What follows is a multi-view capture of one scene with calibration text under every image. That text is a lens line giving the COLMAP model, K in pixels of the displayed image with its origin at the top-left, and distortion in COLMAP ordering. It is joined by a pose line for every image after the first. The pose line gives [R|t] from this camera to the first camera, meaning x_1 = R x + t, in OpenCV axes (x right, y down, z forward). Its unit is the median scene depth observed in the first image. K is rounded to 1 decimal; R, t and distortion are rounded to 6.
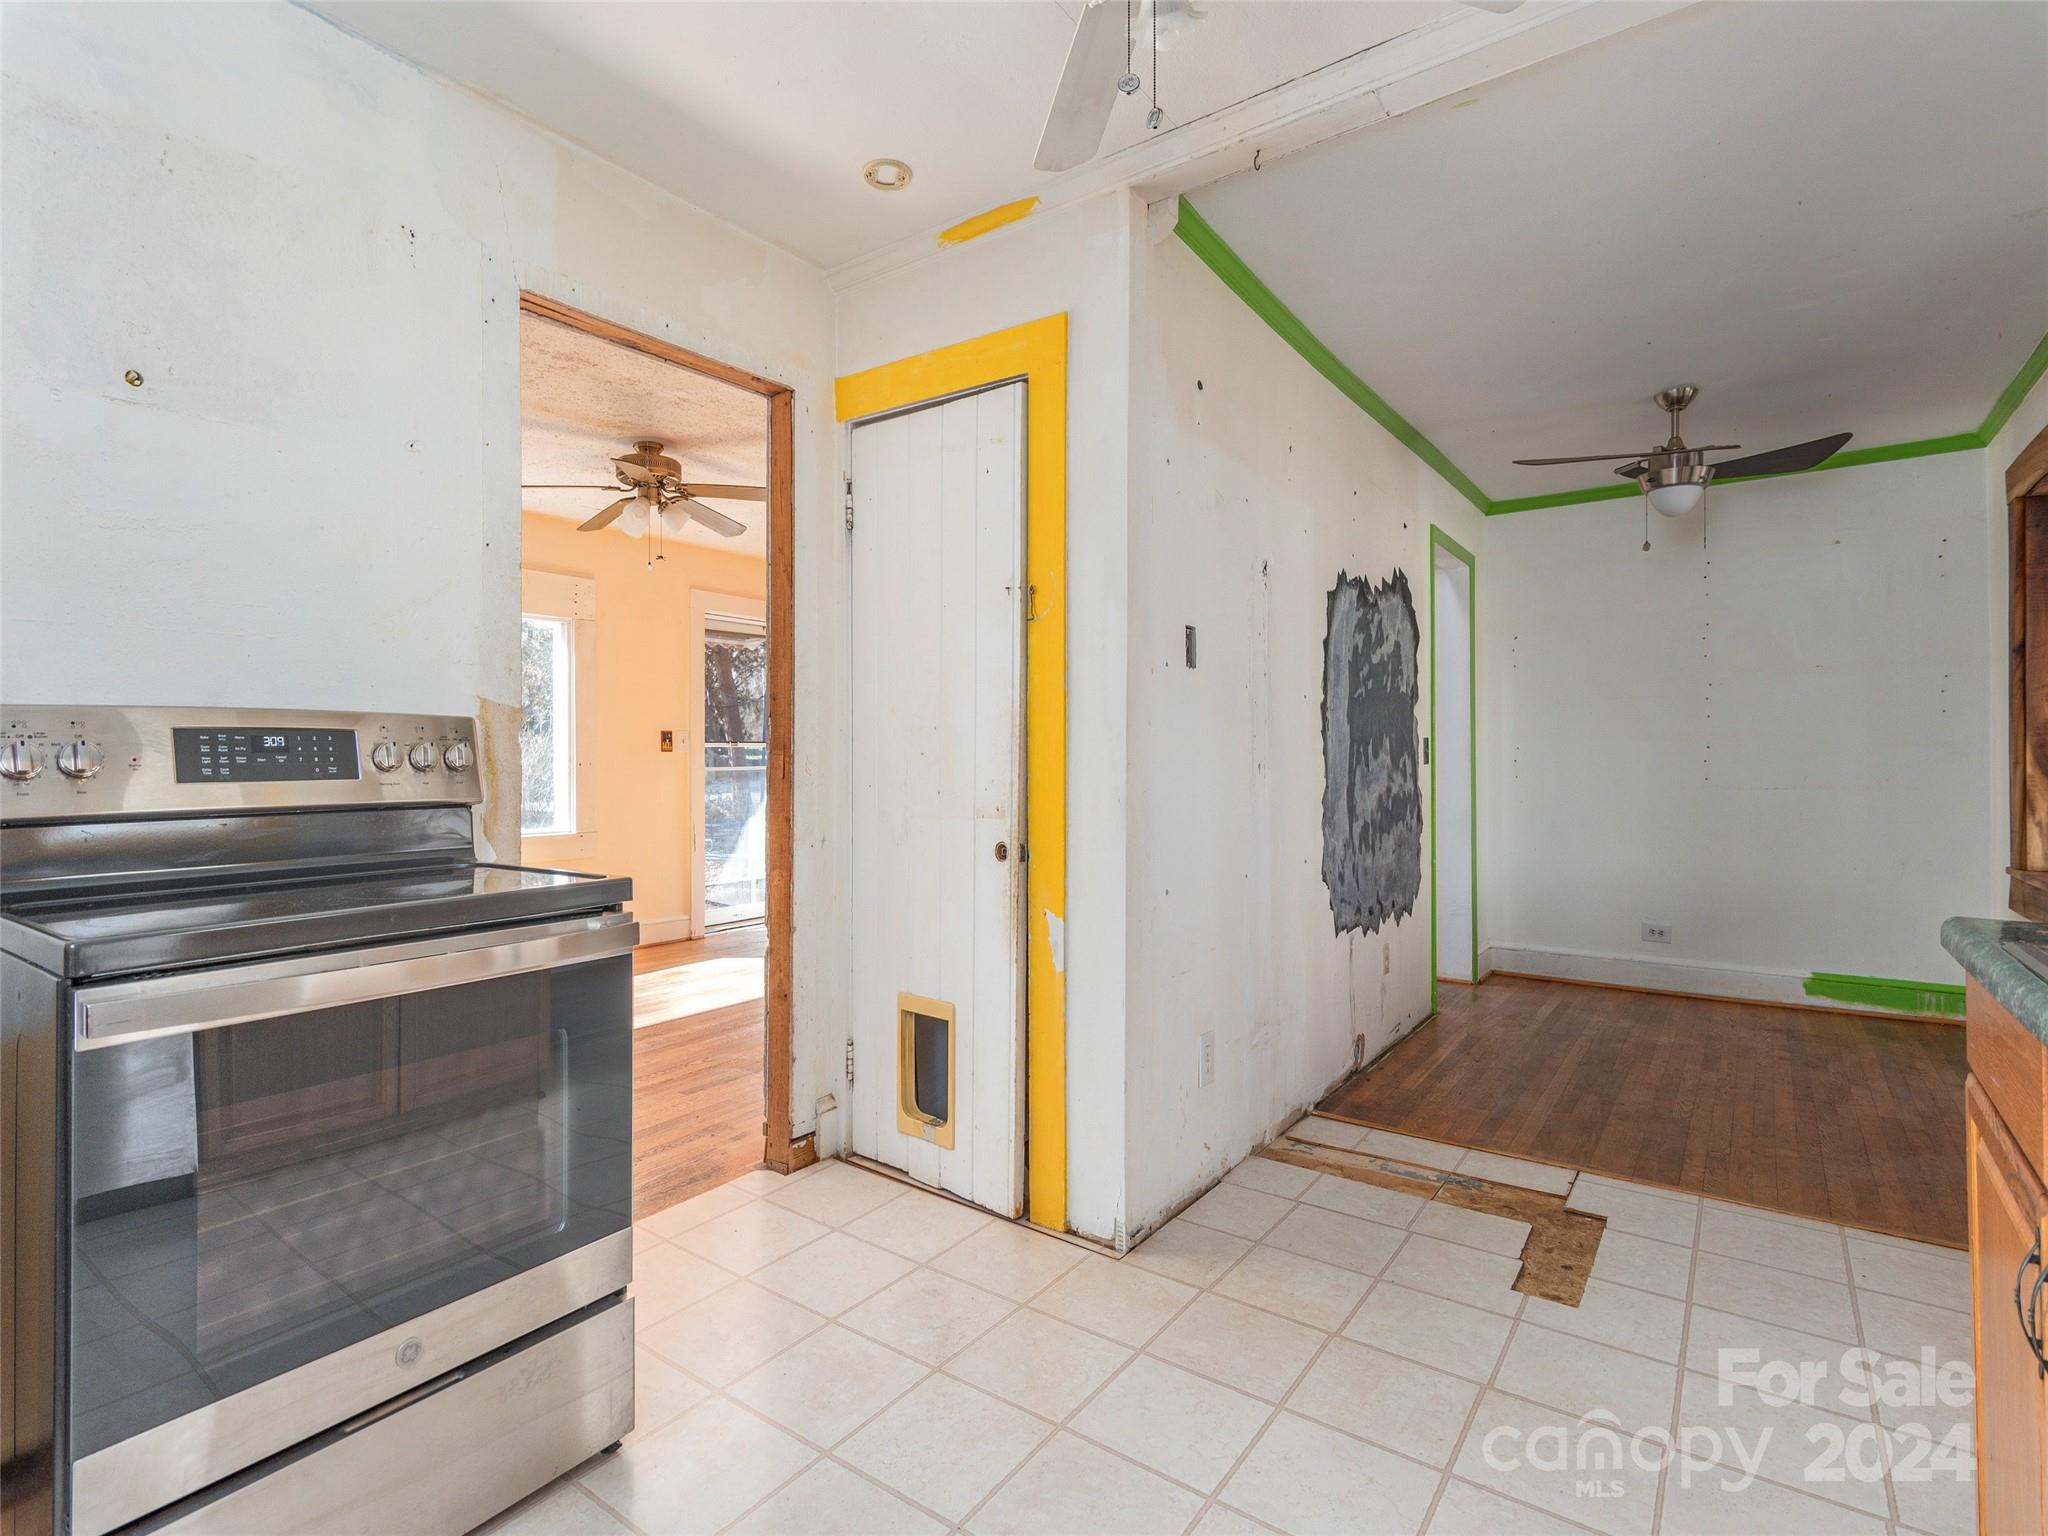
lens RADIAL K [[1004.1, 0, 1022.9], [0, 1004.1, 762.0], [0, 0, 1]] dist [0.002590, 0.000635]
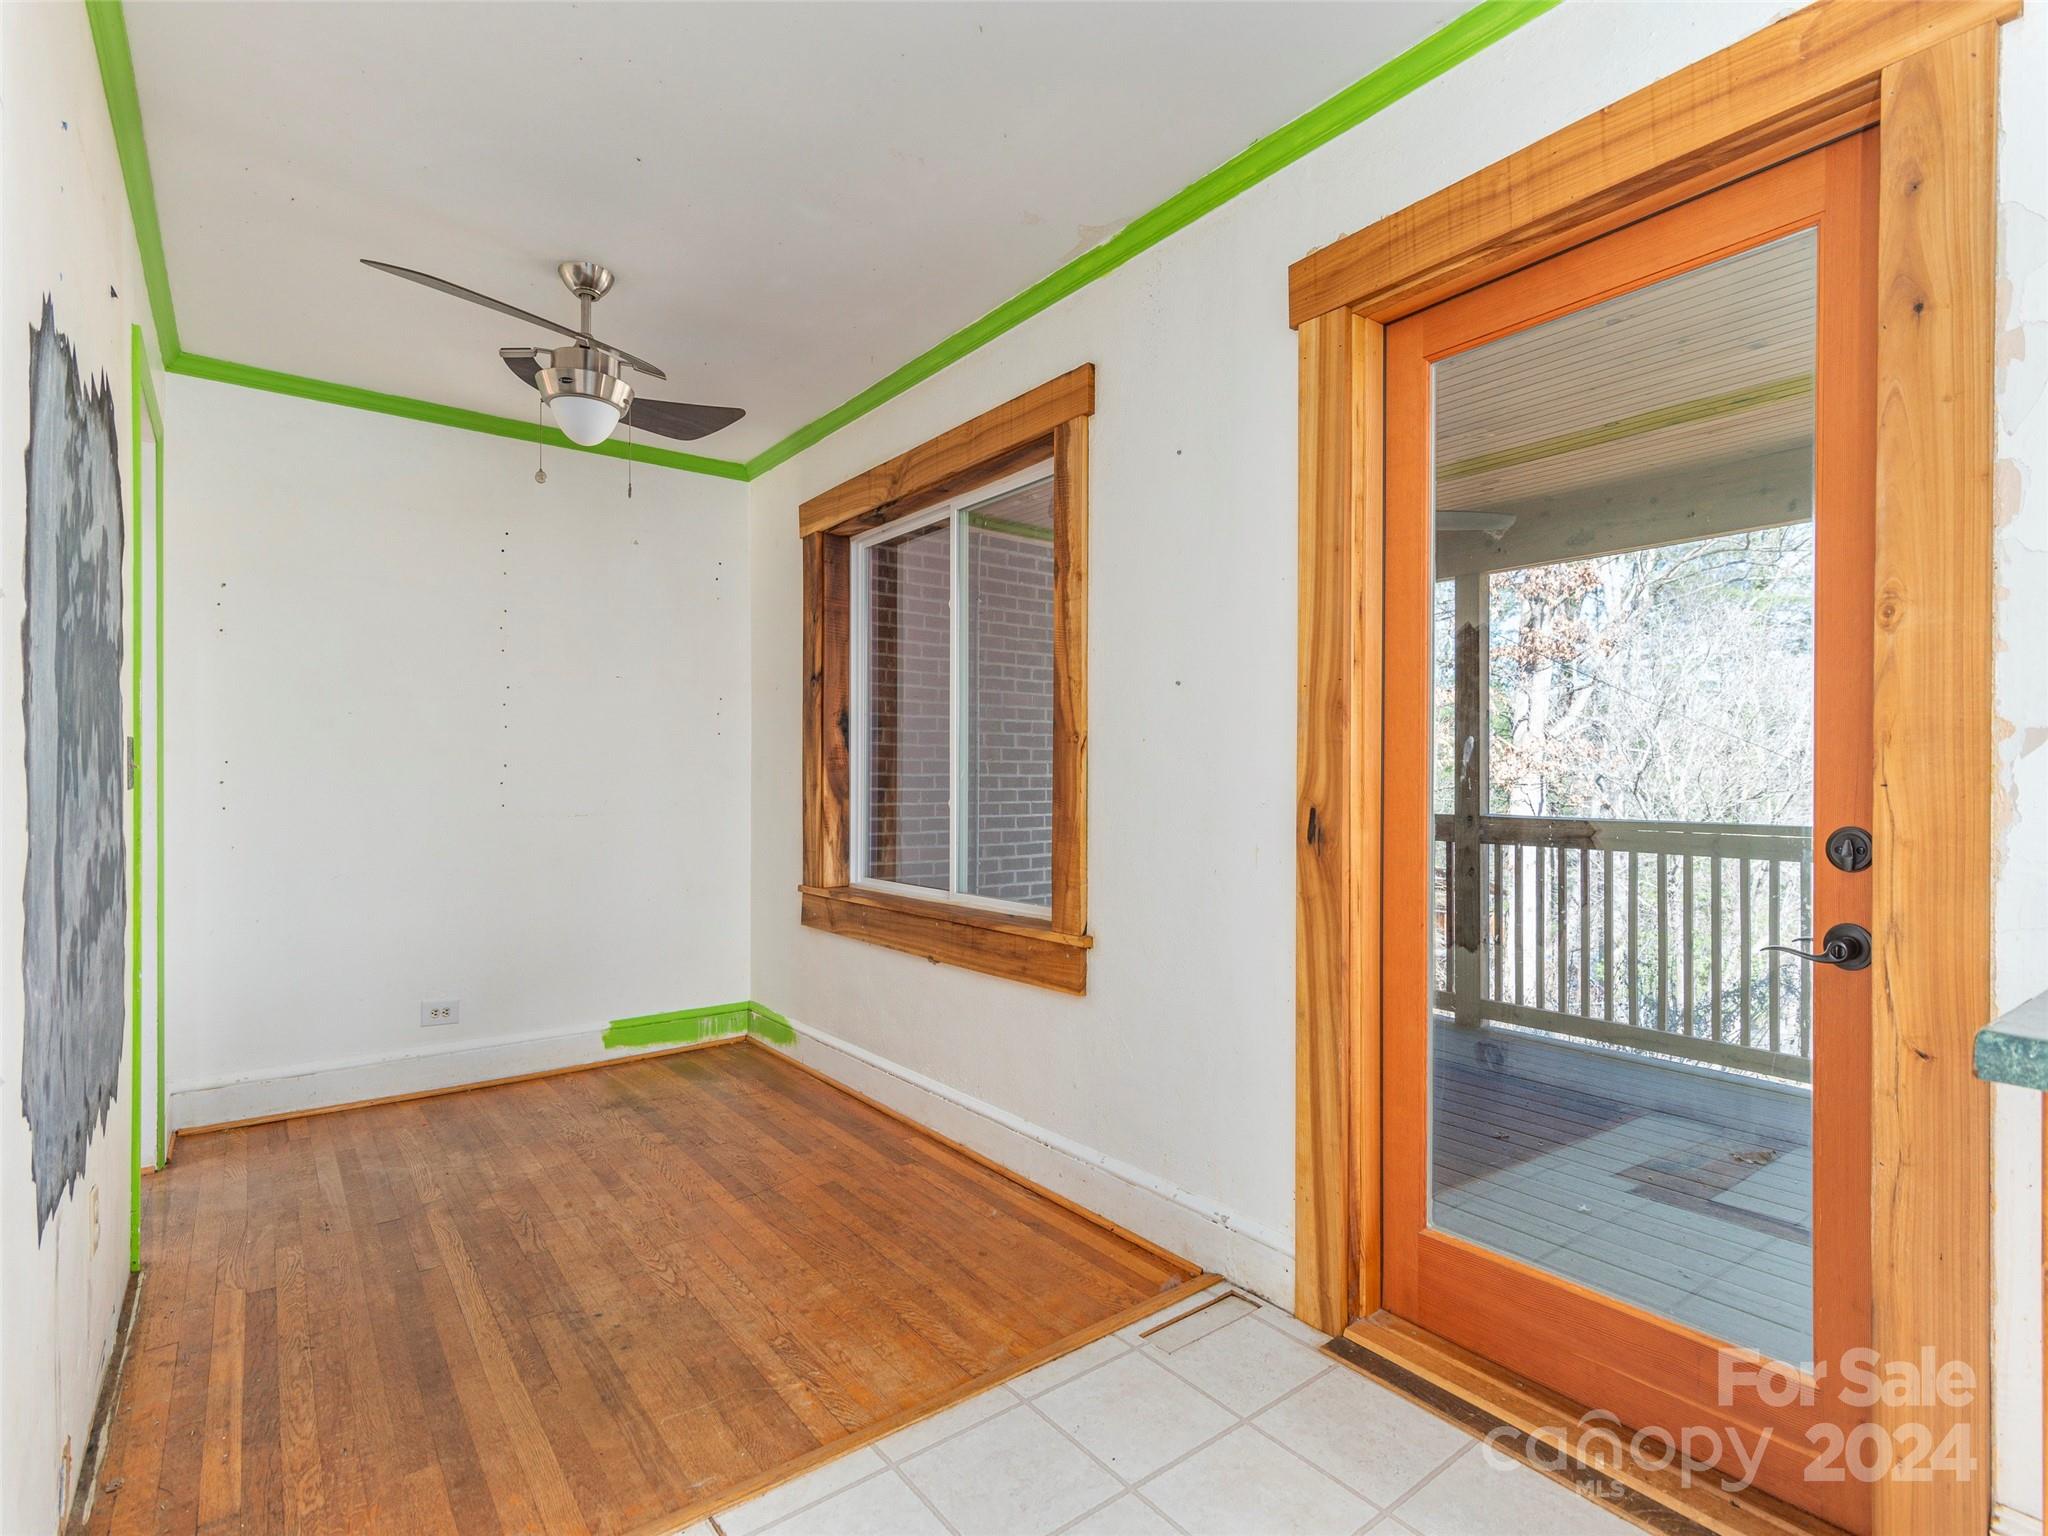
lens RADIAL K [[1004.1, 0, 1022.9], [0, 1004.1, 780.7], [0, 0, 1]] dist [0.002590, 0.000635]
pose [[0.283766, 0.002968, 0.958889, 0.048002], [-0.000802, 0.999996, -0.002858, -0.001150], [-0.958893, 0.000042, 0.283767, 0.499005]]
